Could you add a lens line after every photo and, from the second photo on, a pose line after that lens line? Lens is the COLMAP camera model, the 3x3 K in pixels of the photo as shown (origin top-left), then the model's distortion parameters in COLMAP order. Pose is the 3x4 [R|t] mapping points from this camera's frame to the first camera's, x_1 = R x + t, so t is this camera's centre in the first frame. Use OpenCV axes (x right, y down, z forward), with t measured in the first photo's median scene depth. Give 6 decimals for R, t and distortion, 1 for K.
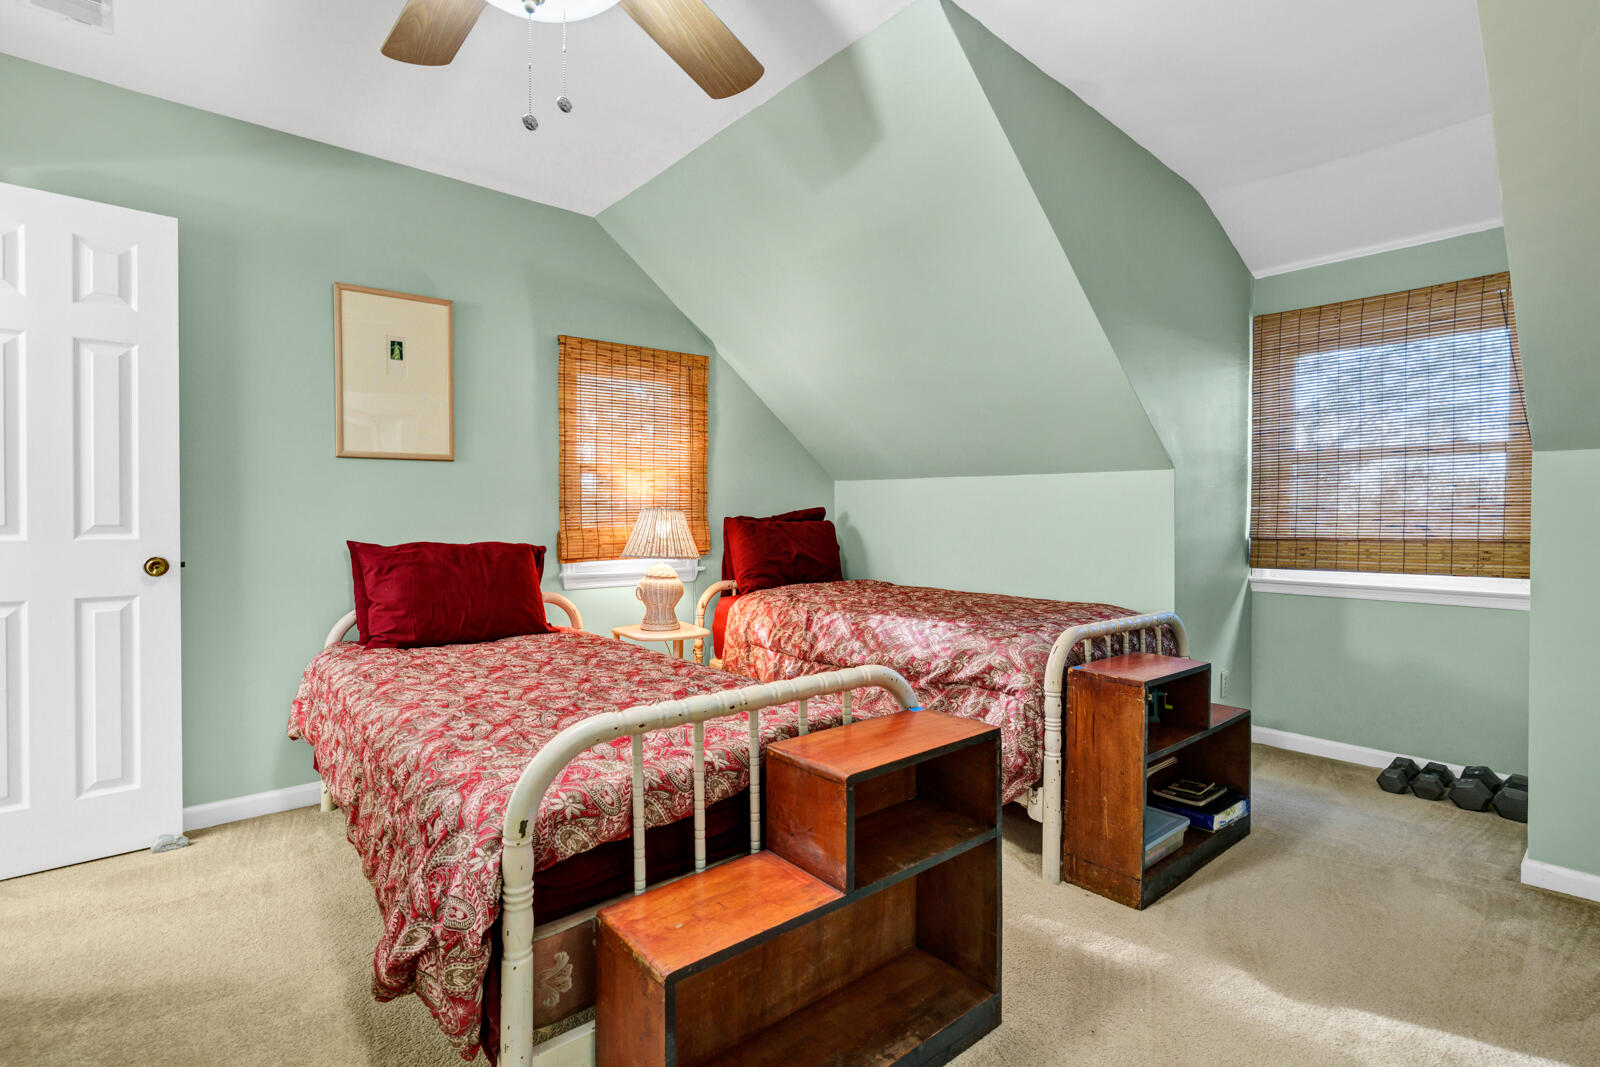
lens RADIAL K [[720.3, 0, 789.7], [0, 720.3, 528.8], [0, 0, 1]] dist [-0.000430, 0.000477]
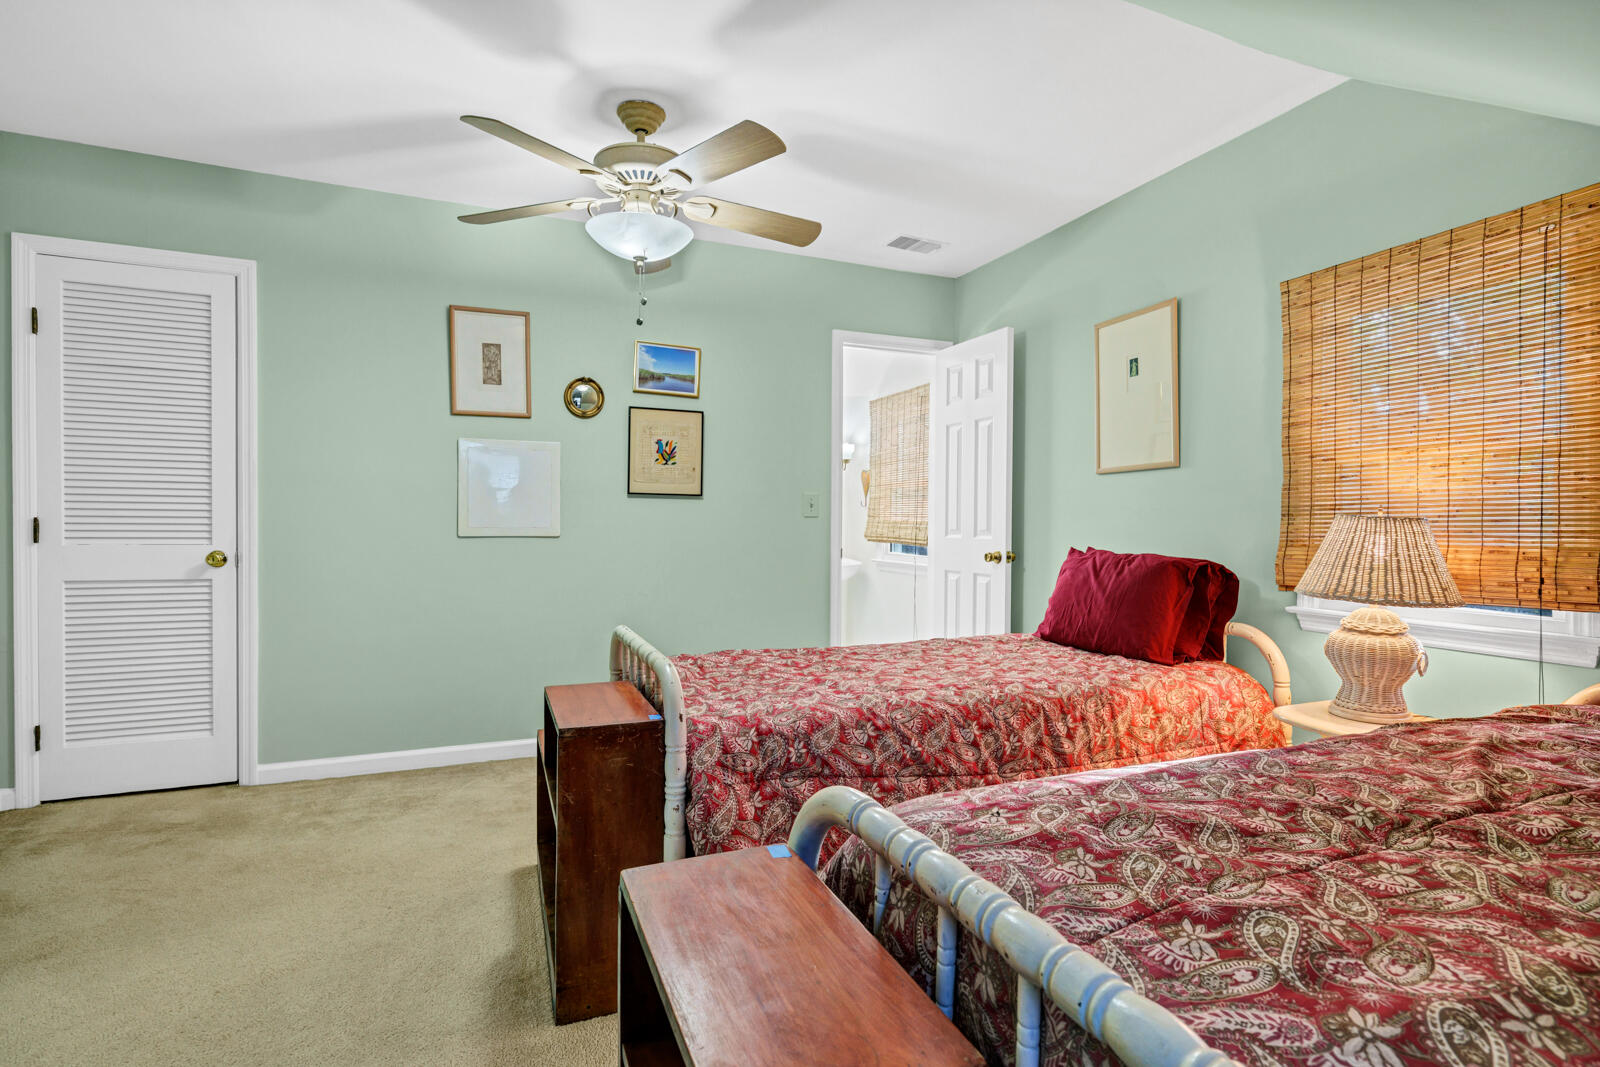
lens RADIAL K [[720.3, 0, 789.7], [0, 720.3, 528.8], [0, 0, 1]] dist [-0.000430, 0.000477]
pose [[-0.268986, 0.009182, -0.963100, 0.561032], [-0.019819, 0.999690, 0.015066, -0.018361], [0.962940, 0.023140, -0.268721, 0.757633]]
